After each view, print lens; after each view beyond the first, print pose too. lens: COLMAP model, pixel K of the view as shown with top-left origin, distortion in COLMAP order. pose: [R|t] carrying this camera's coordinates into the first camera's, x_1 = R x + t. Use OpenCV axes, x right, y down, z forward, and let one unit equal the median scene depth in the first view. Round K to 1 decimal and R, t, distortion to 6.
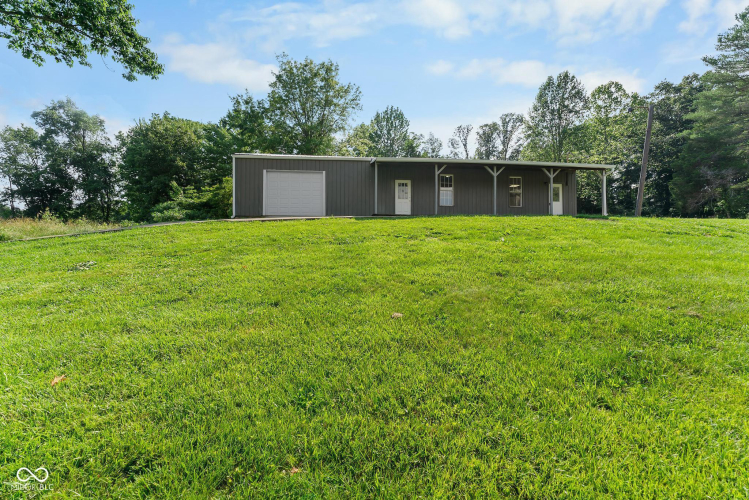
lens RADIAL K [[306.2, 0, 374.6], [0, 306.2, 242.9], [0, 0, 1]] dist [0.000303, 0.000597]
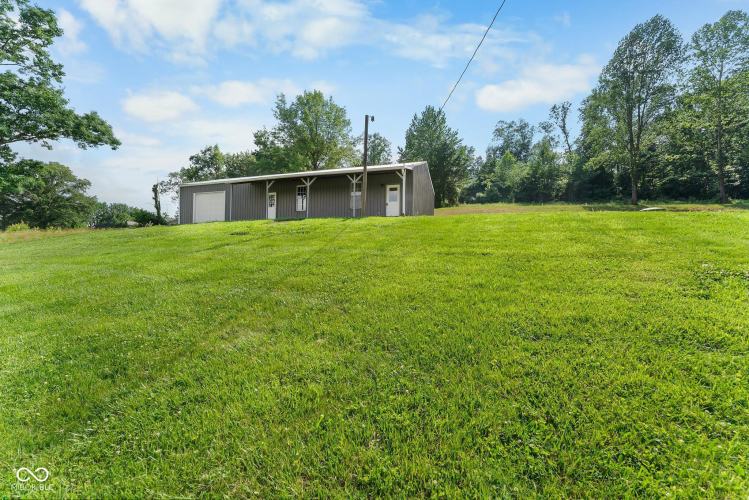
lens RADIAL K [[306.2, 0, 379.1], [0, 306.2, 245.6], [0, 0, 1]] dist [0.000303, 0.000597]
pose [[0.896388, 0.014057, -0.443048, 0.382768], [-0.007095, 0.999824, 0.017367, -0.003387], [0.443214, -0.012424, 0.896330, 0.018365]]
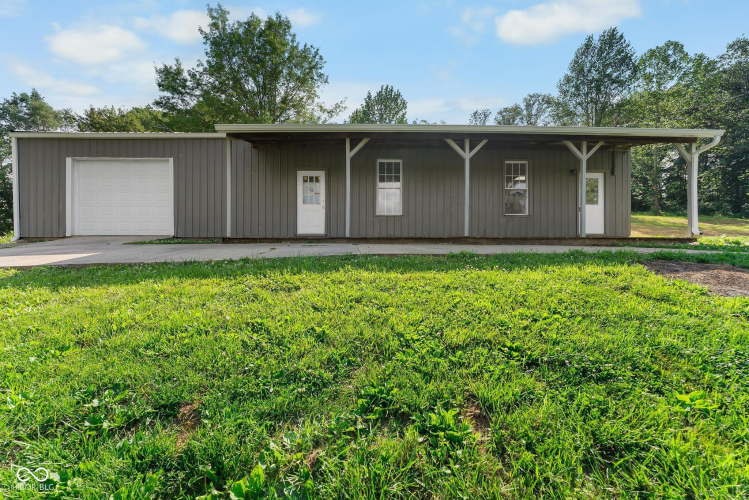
lens RADIAL K [[306.2, 0, 375.3], [0, 306.2, 251.1], [0, 0, 1]] dist [0.000303, 0.000597]
pose [[0.997345, -0.001162, -0.072819, 0.091311], [0.003853, 0.999314, 0.036834, -0.027715], [0.072726, -0.037017, 0.996665, 0.156809]]
